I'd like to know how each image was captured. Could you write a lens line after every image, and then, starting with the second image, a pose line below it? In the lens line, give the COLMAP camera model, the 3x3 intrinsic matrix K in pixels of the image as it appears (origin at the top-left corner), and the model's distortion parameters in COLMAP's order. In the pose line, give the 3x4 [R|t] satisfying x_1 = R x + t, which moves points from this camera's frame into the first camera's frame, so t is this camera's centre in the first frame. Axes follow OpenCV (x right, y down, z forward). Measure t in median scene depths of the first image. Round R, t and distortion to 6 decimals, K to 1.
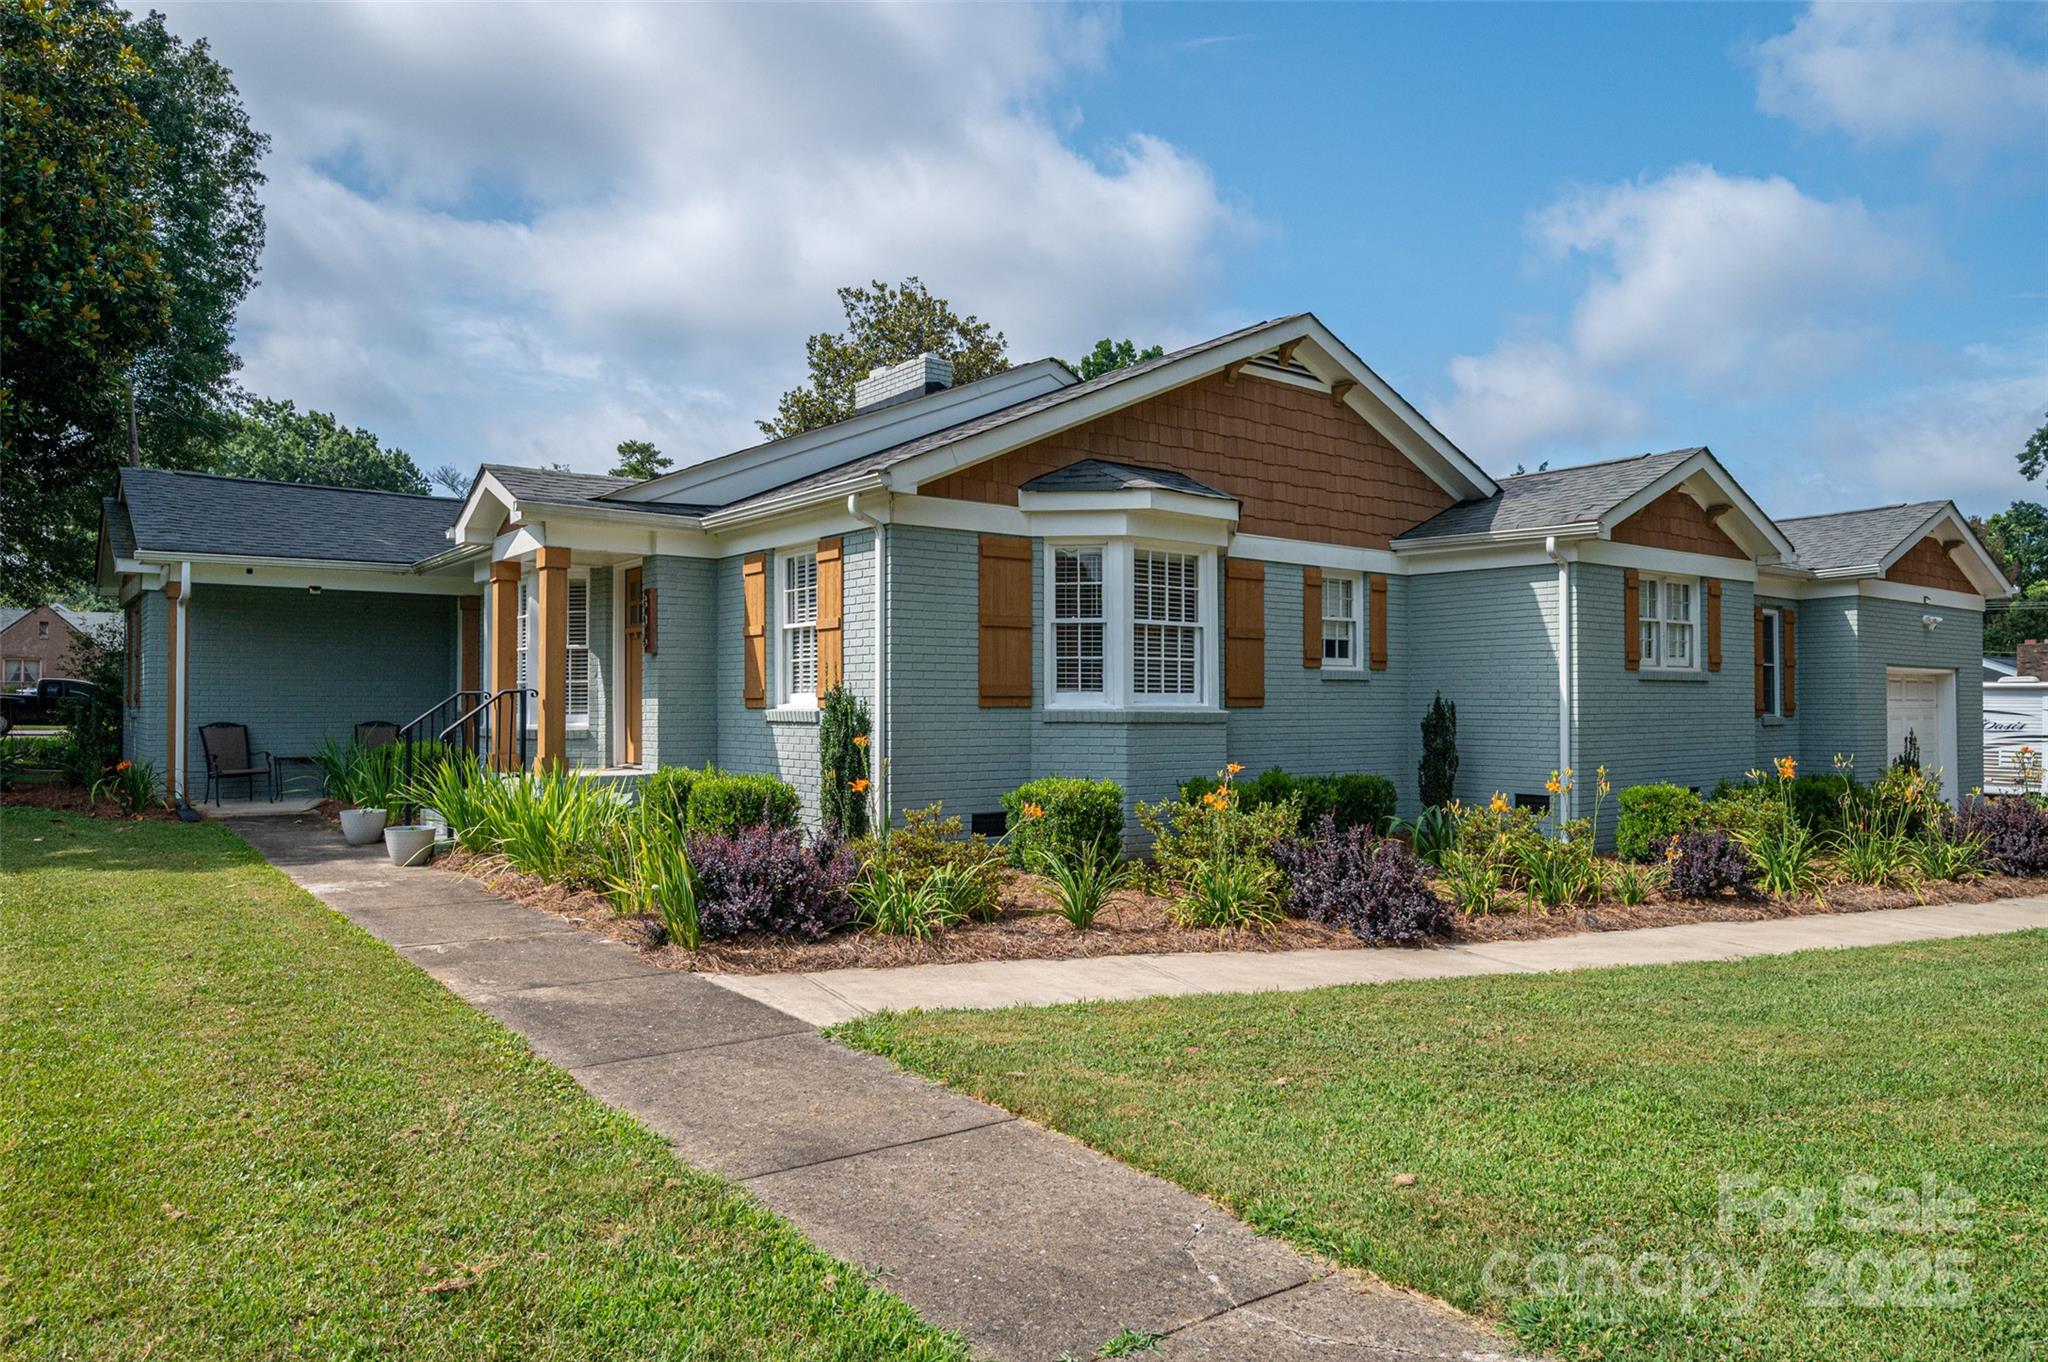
lens RADIAL K [[1313.2, 0, 1026.9], [0, 1313.2, 692.4], [0, 0, 1]] dist [-0.002863, 0.000831]
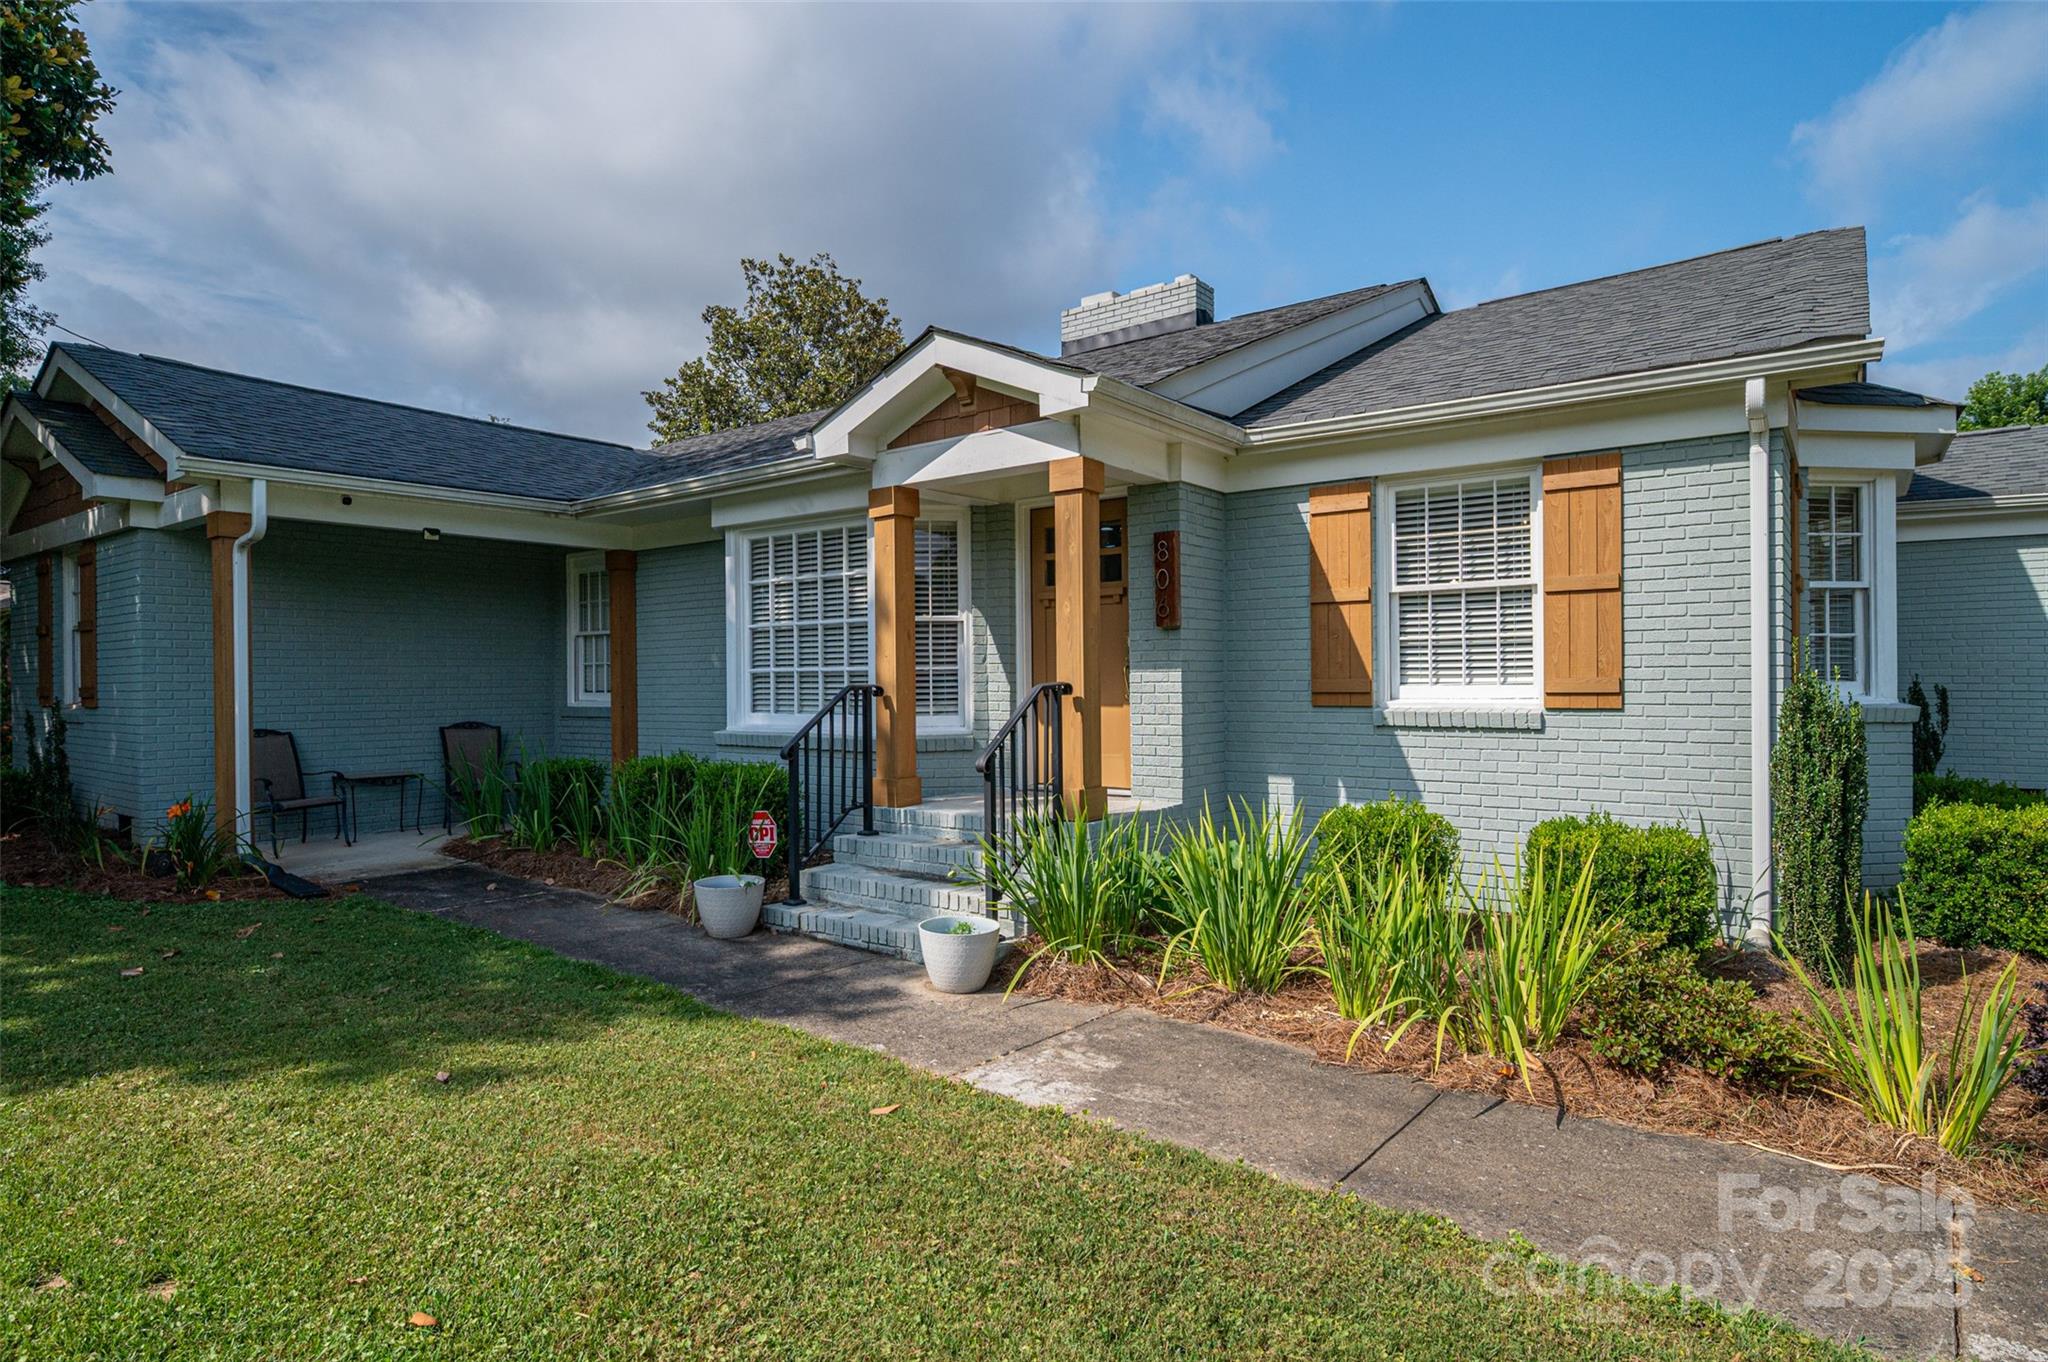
lens RADIAL K [[1130.4, 0, 1024.5], [0, 1130.4, 675.4], [0, 0, 1]] dist [-0.002063, 0.001098]
pose [[0.968426, -0.005085, 0.249251, -0.480633], [0.004119, 0.999982, 0.004397, -0.007140], [-0.249269, -0.003232, 0.968429, 0.432399]]
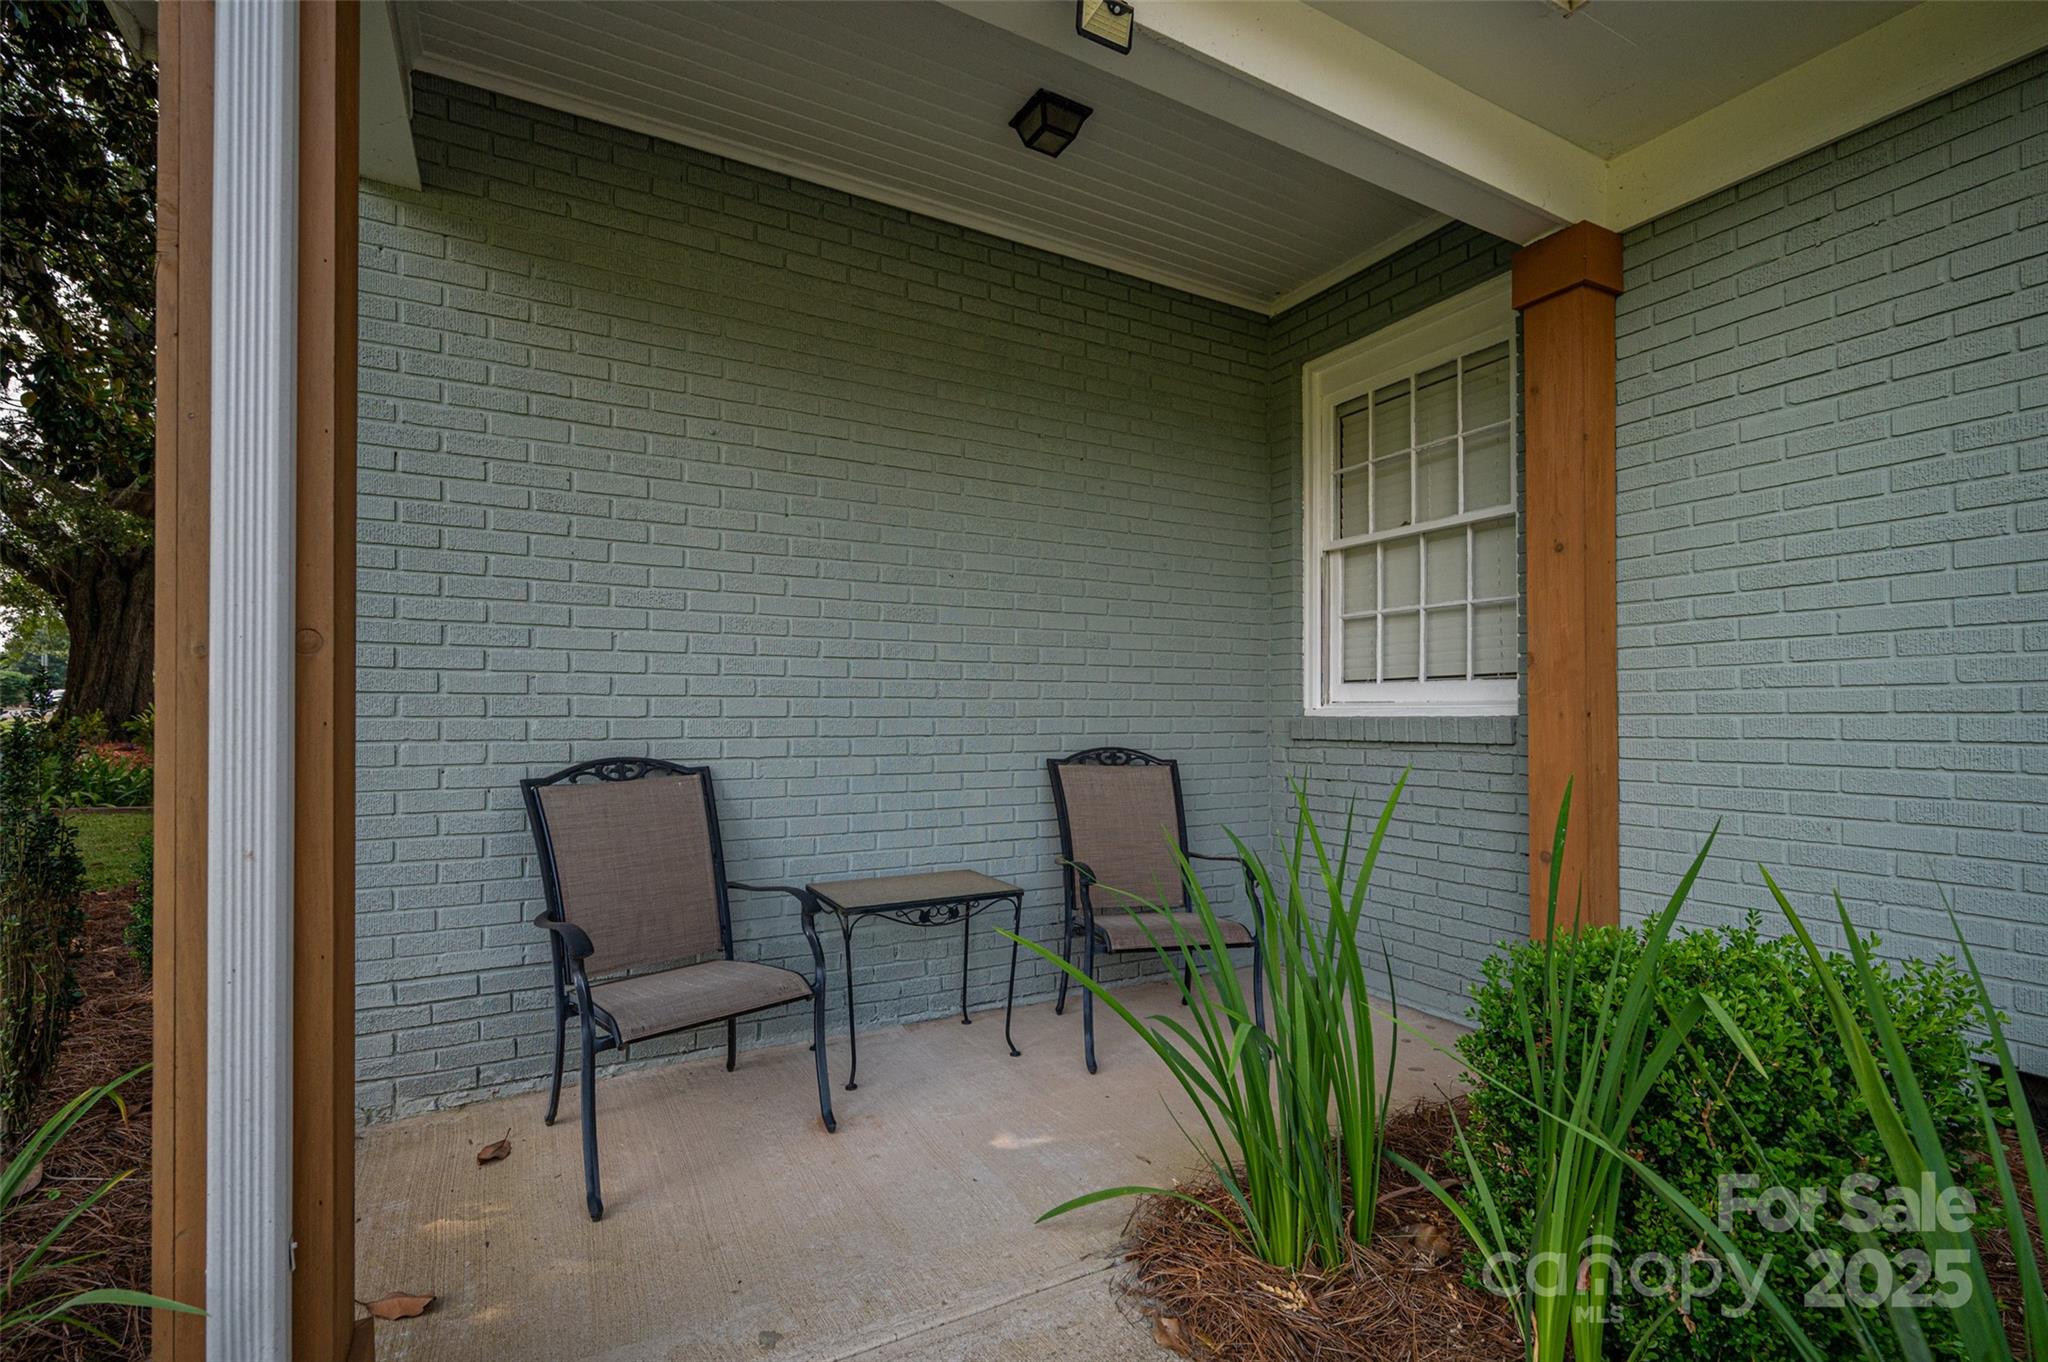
lens RADIAL K [[897.1, 0, 1020.7], [0, 897.1, 693.4], [0, 0, 1]] dist [-0.000130, -0.000001]
pose [[0.987736, 0.005342, -0.156041, -0.658448], [-0.005706, 0.999982, -0.001889, 0.013930], [0.156028, 0.002757, 0.987749, 1.085344]]
